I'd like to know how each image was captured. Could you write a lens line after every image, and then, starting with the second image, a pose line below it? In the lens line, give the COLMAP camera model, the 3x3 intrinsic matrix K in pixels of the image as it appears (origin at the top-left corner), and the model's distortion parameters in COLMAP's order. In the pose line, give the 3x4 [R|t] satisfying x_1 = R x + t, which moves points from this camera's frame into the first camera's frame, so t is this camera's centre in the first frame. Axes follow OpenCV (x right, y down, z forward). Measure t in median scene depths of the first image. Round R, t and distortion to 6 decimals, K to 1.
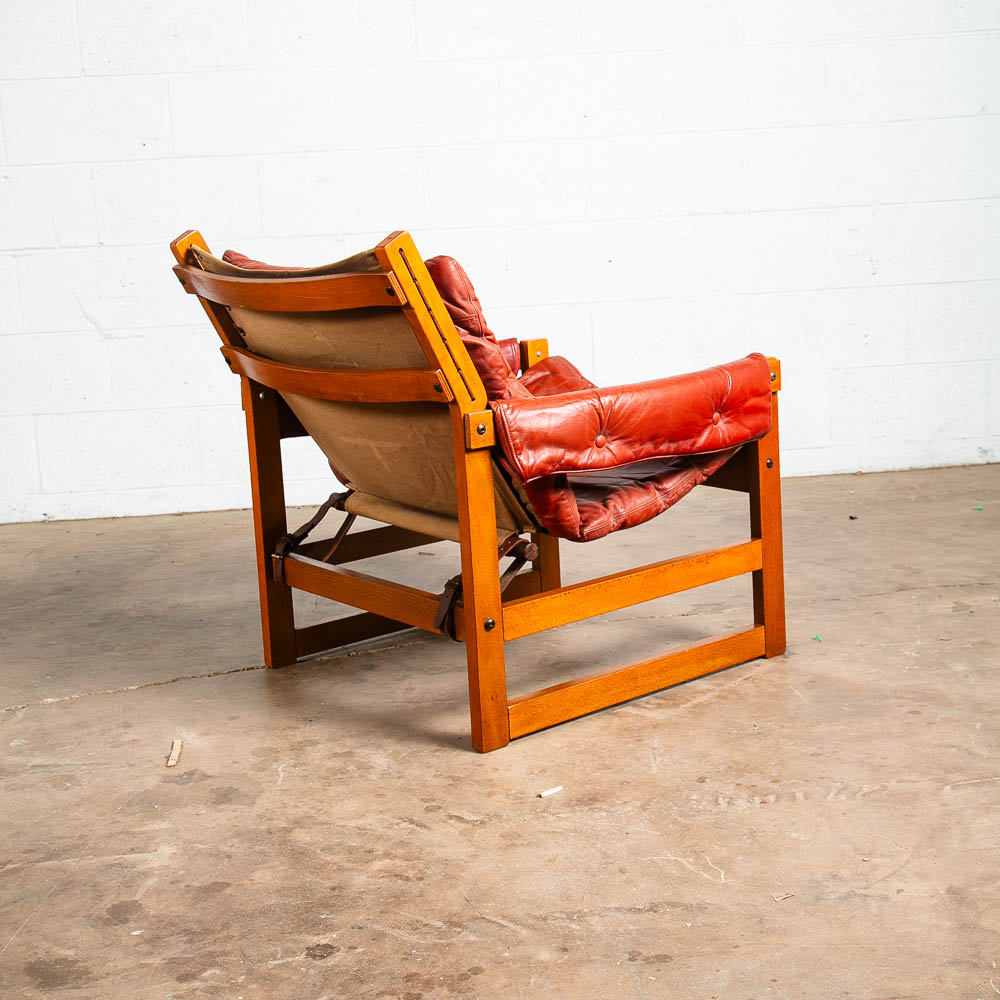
lens RADIAL K [[1617.3, 0, 499.3], [0, 1617.3, 482.7], [0, 0, 1]] dist [0.044588, 0.000000]
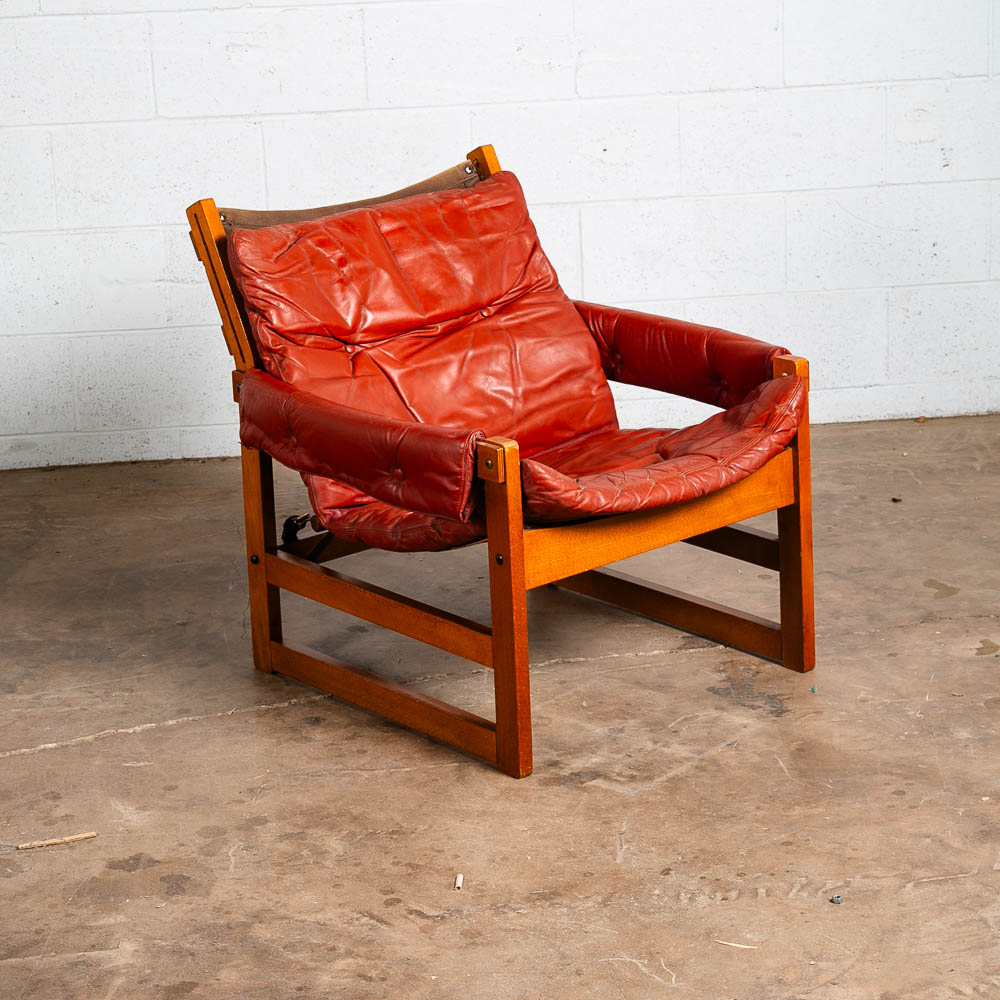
lens RADIAL K [[2789.8, 0, 496.9], [0, 2789.8, 467.2], [0, 0, 1]] dist [0.208098, 0.000000]
pose [[0.999876, 0.005671, 0.014666, -0.003551], [-0.007169, 0.994537, 0.104135, -0.212455], [-0.013996, -0.104228, 0.994455, -0.594340]]
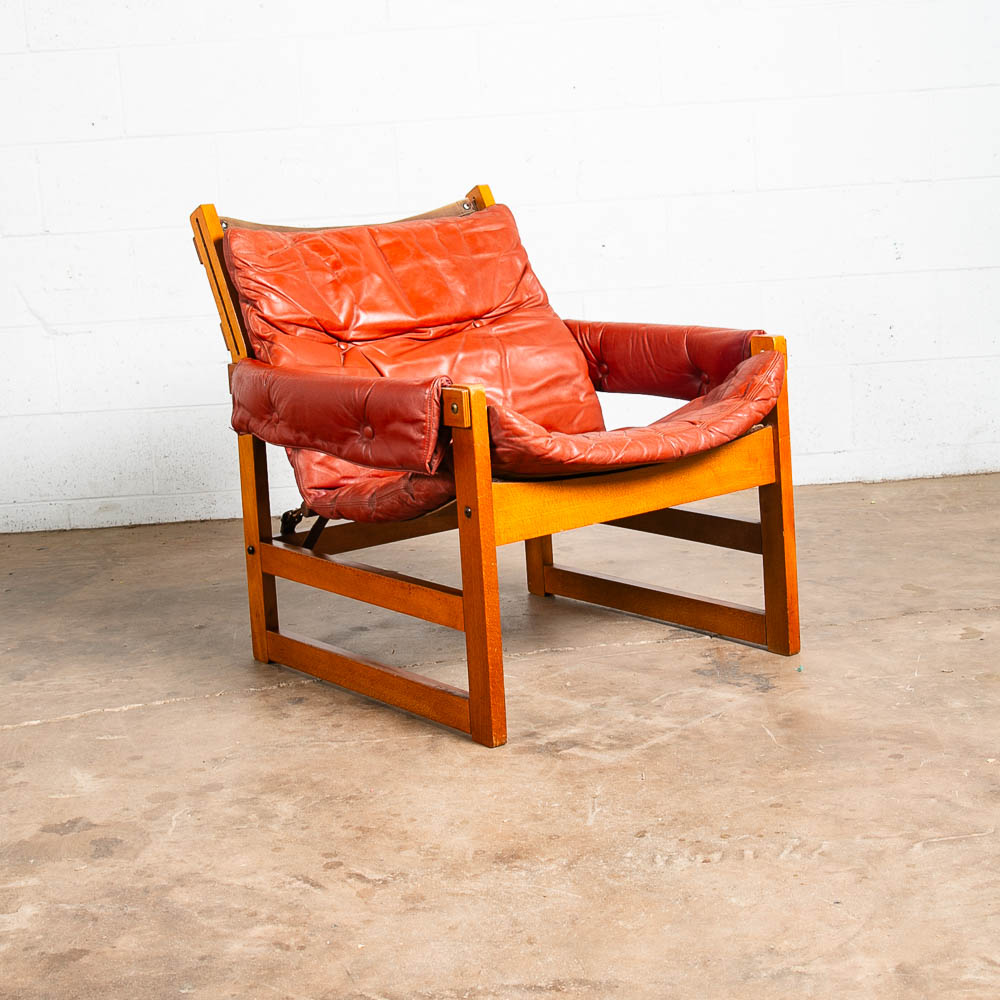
lens RADIAL K [[1758.9, 0, 479.7], [0, 1758.9, 425.4], [0, 0, 1]] dist [0.018460, 0.000000]
pose [[0.999030, -0.002910, -0.043944, 0.071908], [0.001368, 0.999383, -0.035082, -0.004109], [0.044019, 0.034988, 0.998418, 0.032423]]
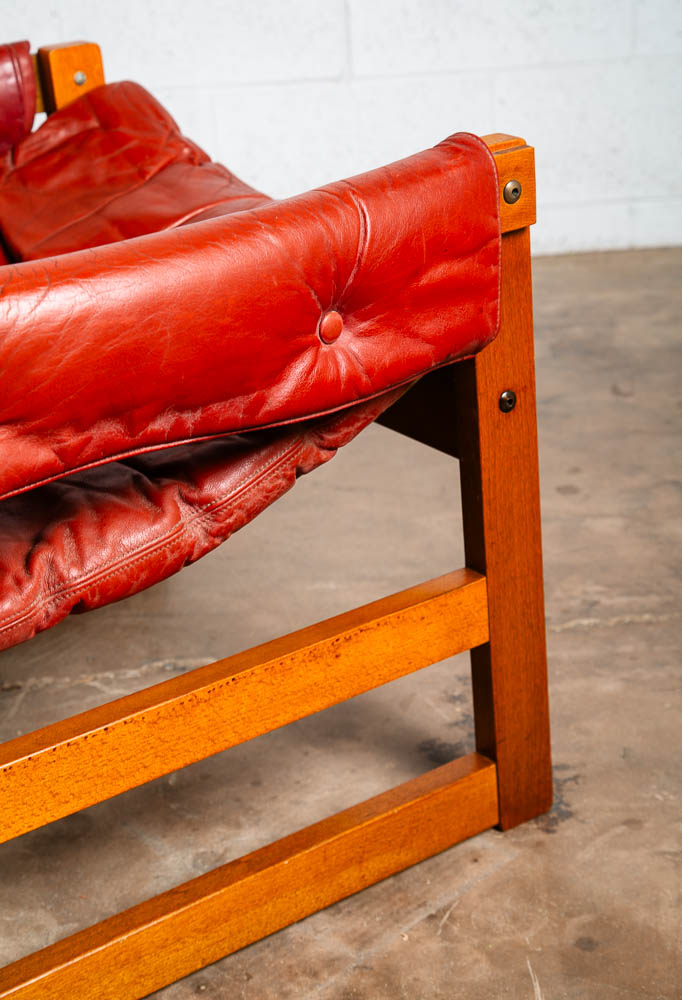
lens RADIAL K [[1837.9, 0, 349.0], [0, 1837.9, 467.0], [0, 0, 1]] dist [0.198854, 0.000000]
pose [[0.998226, 0.012654, -0.058179, 0.168155], [-0.001083, 0.980852, 0.194751, -0.093874], [0.059530, -0.194342, 0.979126, 0.586283]]
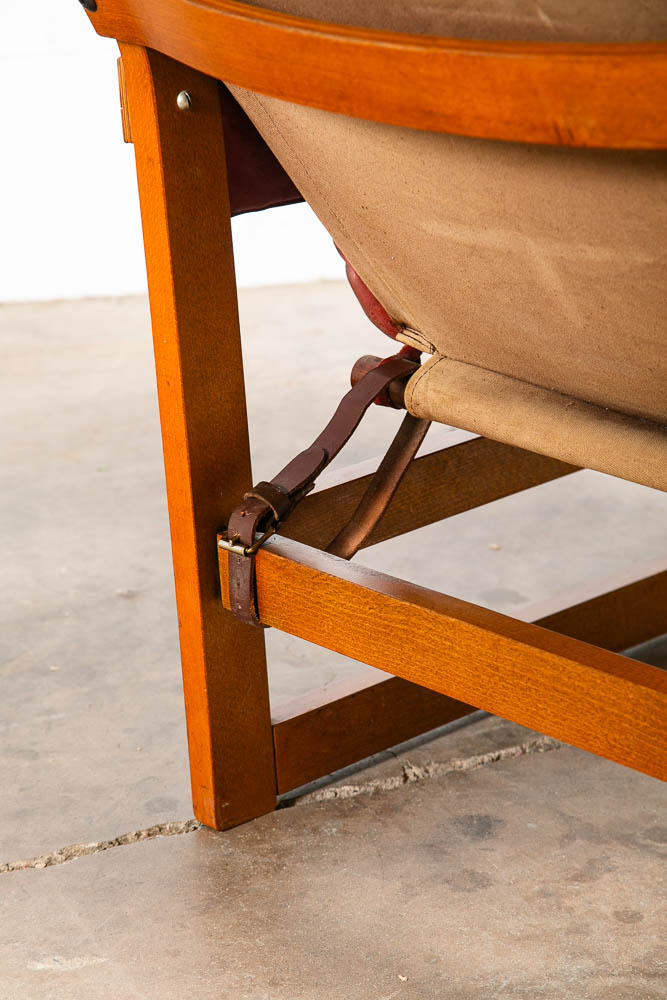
lens RADIAL K [[2653.9, 0, 327.6], [0, 2653.9, 501.9], [0, 0, 1]] dist [0.484547, 0.000000]
pose [[0.999525, -0.022940, 0.020566, -0.143676], [0.019839, 0.989951, 0.140016, -0.053865], [-0.023571, -0.139541, 0.989936, 0.454323]]
